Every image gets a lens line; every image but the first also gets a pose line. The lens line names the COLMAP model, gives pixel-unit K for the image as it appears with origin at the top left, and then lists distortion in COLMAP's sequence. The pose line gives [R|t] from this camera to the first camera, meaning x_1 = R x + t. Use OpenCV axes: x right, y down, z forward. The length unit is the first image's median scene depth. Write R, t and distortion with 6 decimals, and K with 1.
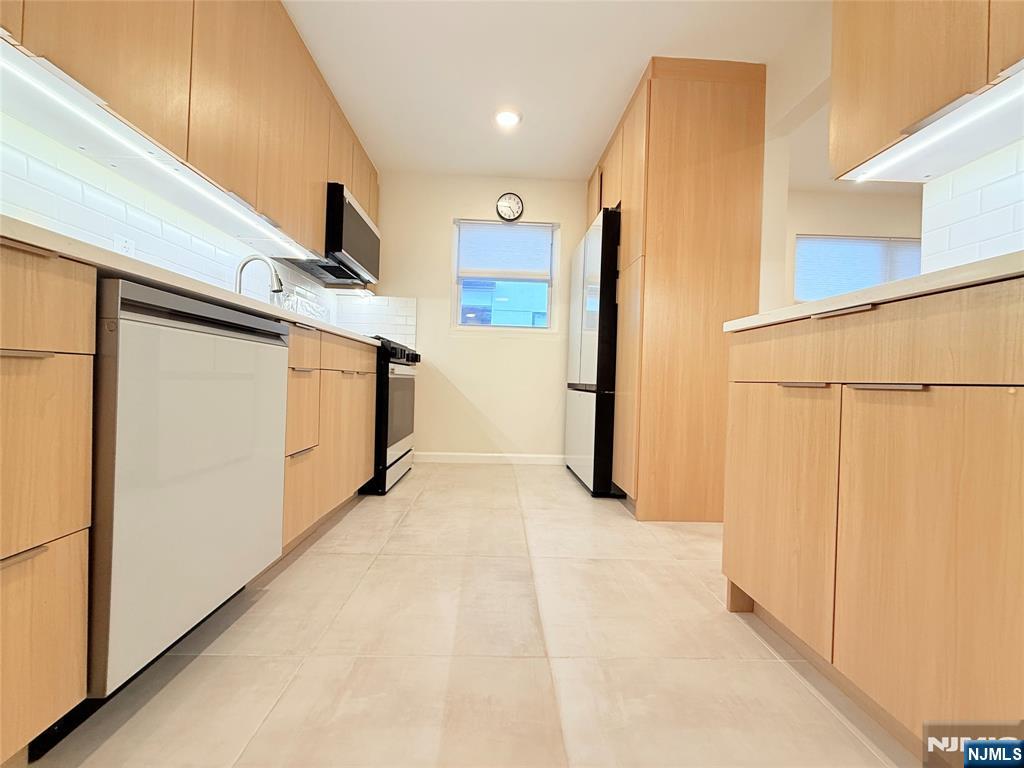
lens RADIAL K [[407.7, 0, 512.0], [0, 407.7, 384.0], [0, 0, 1]] dist [0.002096, 0.000169]
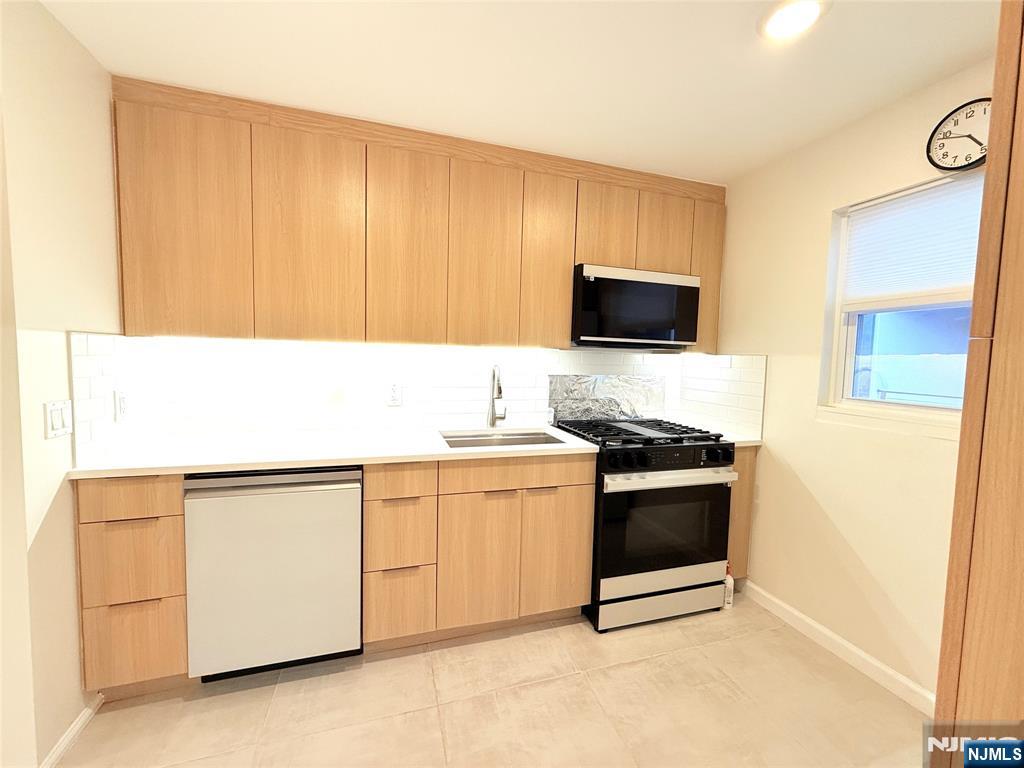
lens RADIAL K [[407.7, 0, 512.0], [0, 407.7, 384.0], [0, 0, 1]] dist [0.002096, 0.000169]
pose [[0.255816, 0.043856, -0.965730, 0.486512], [-0.023847, 0.998953, 0.039048, -0.301902], [0.966431, 0.013041, 0.256594, 0.727964]]
